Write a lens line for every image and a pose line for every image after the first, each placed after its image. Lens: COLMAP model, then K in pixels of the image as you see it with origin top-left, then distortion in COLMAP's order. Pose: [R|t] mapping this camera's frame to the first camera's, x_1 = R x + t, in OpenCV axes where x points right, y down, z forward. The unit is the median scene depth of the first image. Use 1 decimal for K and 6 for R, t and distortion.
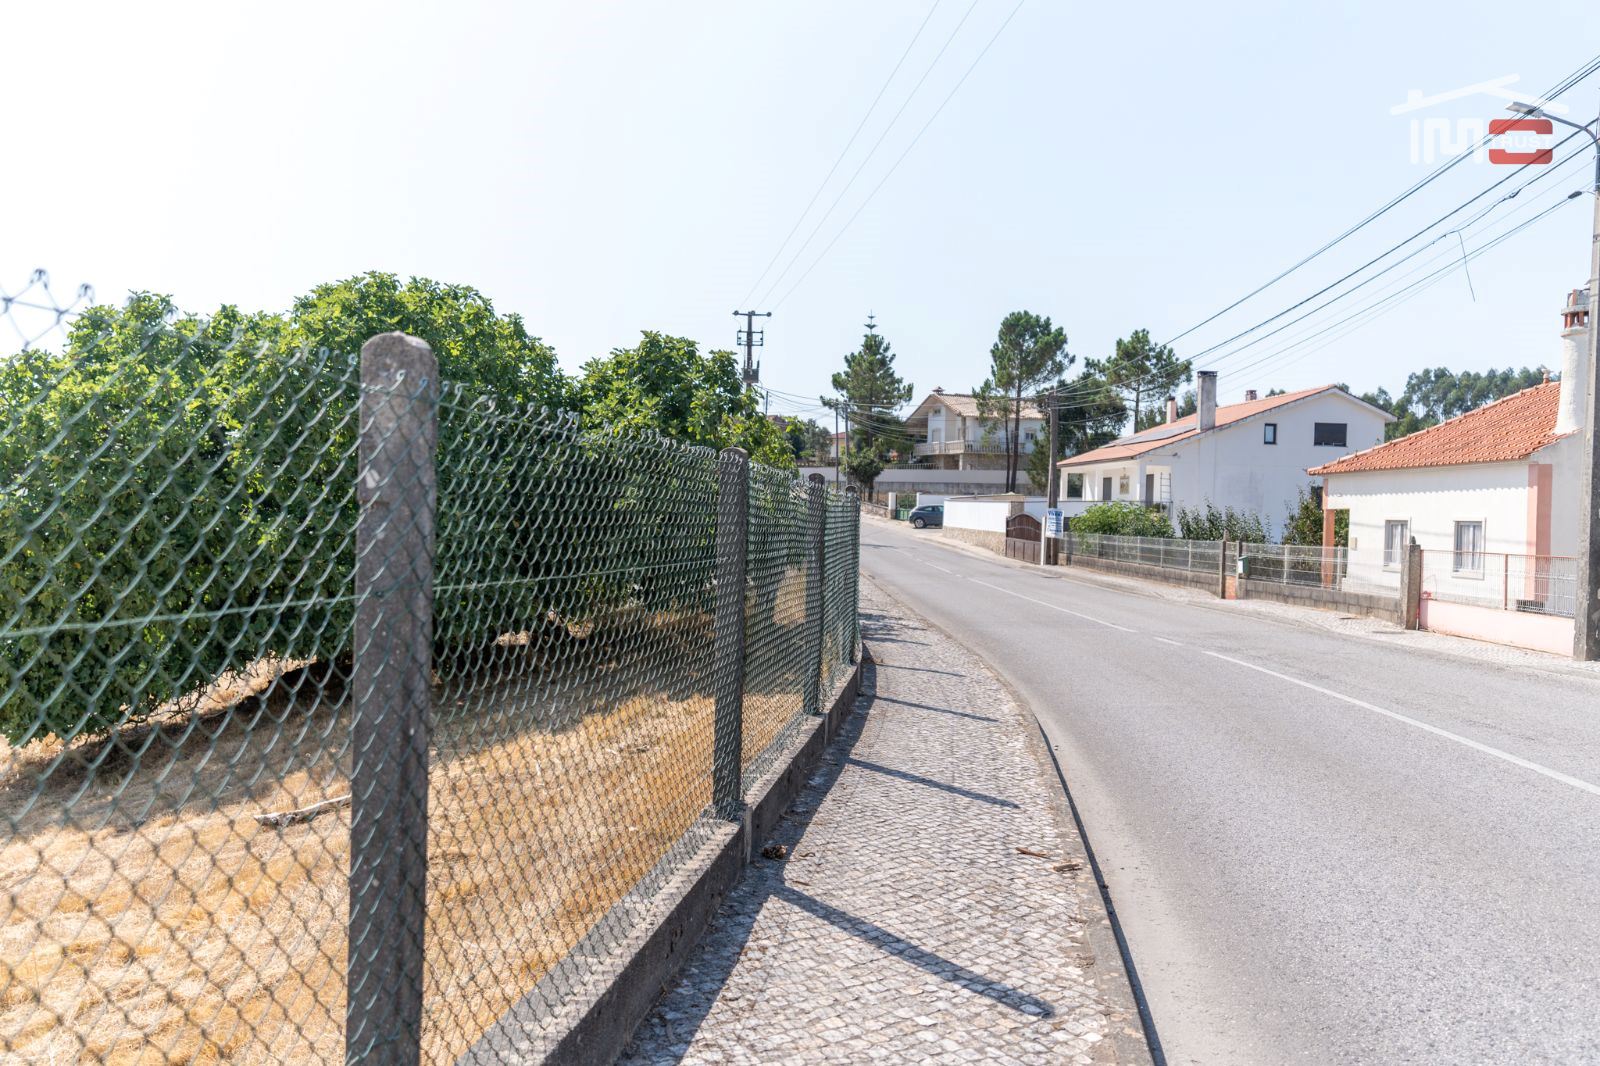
lens RADIAL K [[1261.2, 0, 796.5], [0, 1261.2, 557.7], [0, 0, 1]] dist [0.001849, -0.002270]
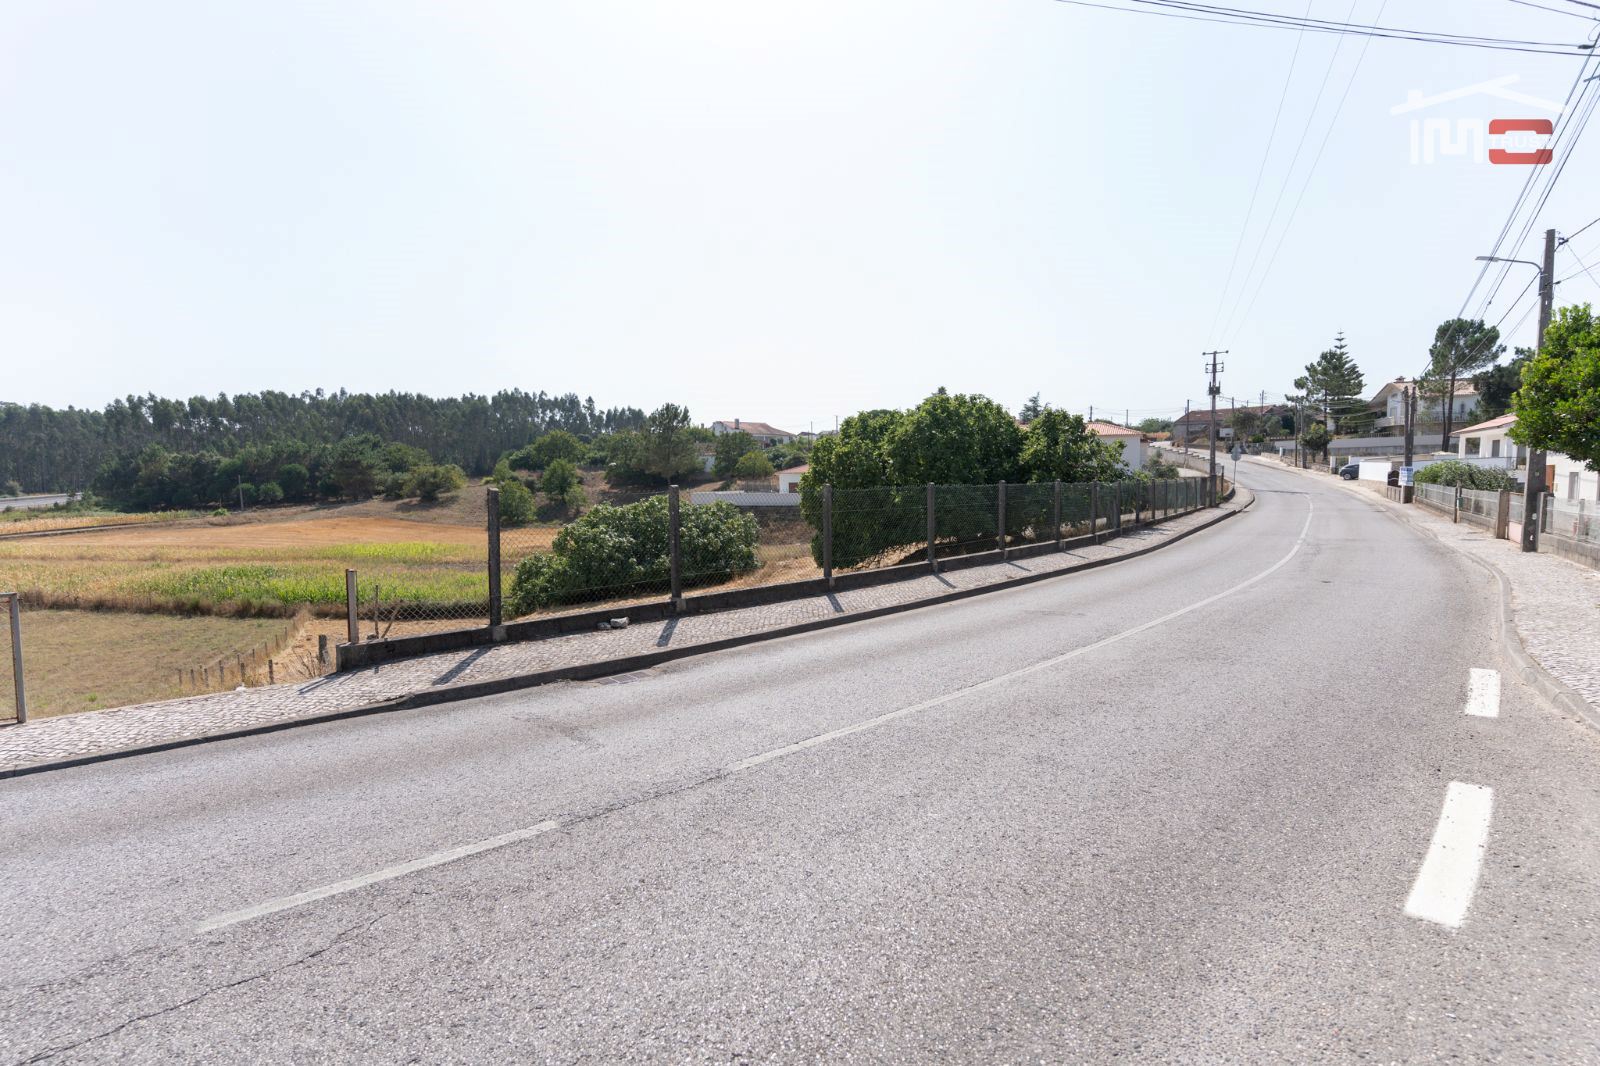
lens RADIAL K [[769.7, 0, 800.0], [0, 769.7, 533.0], [0, 0, 1]] dist [0.001388, 0.000023]
pose [[0.816572, 0.006248, -0.577210, 0.102882], [0.015484, 0.999345, 0.032722, -0.000103], [0.577036, -0.035657, 0.815940, -0.139020]]
